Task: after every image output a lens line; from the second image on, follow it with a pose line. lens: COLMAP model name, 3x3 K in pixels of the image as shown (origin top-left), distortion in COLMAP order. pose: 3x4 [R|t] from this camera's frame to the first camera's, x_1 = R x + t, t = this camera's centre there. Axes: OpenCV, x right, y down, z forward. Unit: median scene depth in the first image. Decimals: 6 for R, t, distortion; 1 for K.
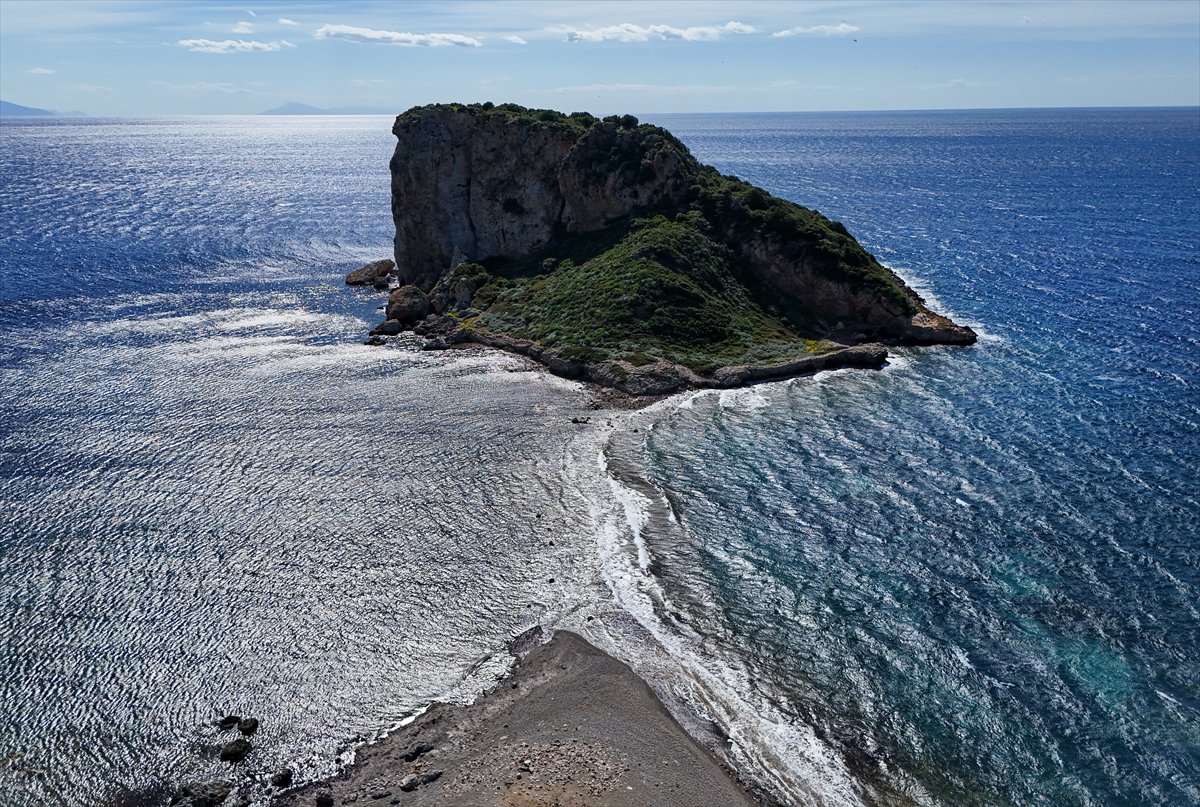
lens RADIAL K [[901.4, 0, 600.0], [0, 901.4, 403.5], [0, 0, 1]] dist [0.096671, -0.000654]
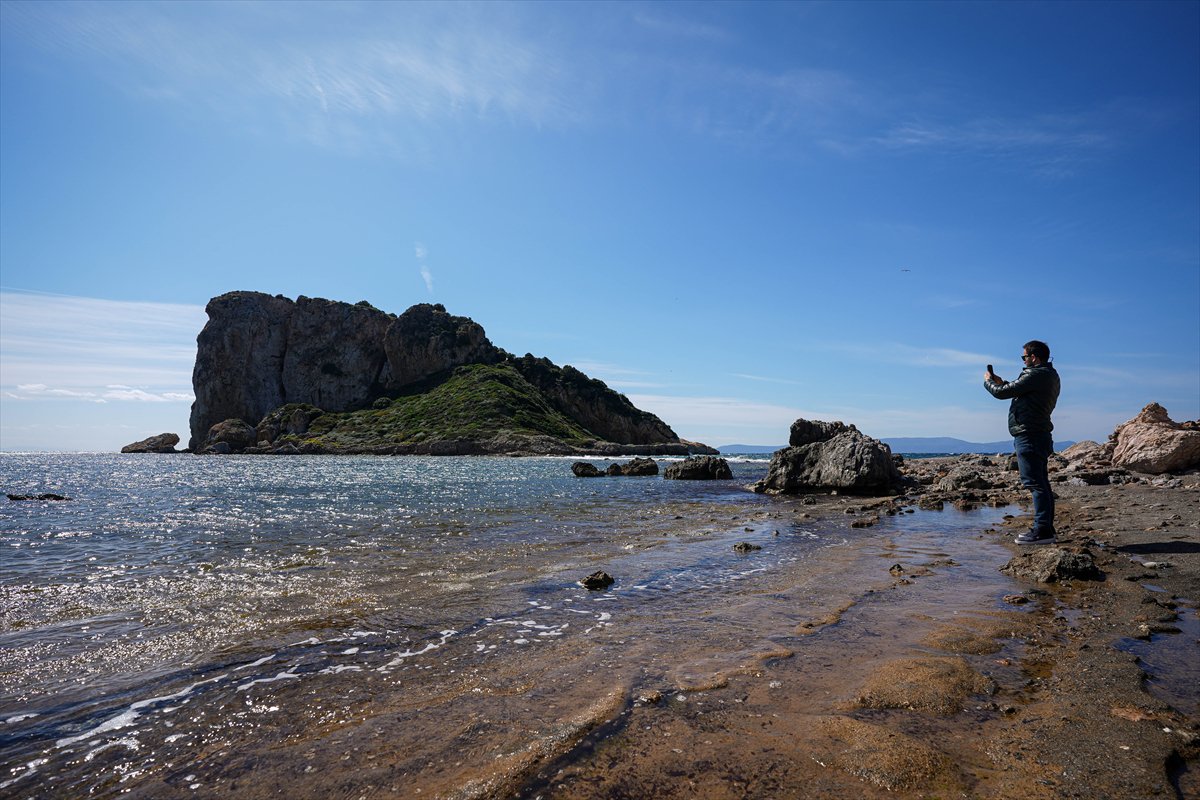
lens RADIAL K [[615.7, 0, 600.0], [0, 615.7, 400.0], [0, 0, 1]] dist [-0.033477, 0.000376]
pose [[0.871412, 0.053705, 0.487603, -0.174770], [0.143556, 0.922556, -0.358164, 0.136377], [-0.469076, 0.382107, 0.796217, 0.258996]]
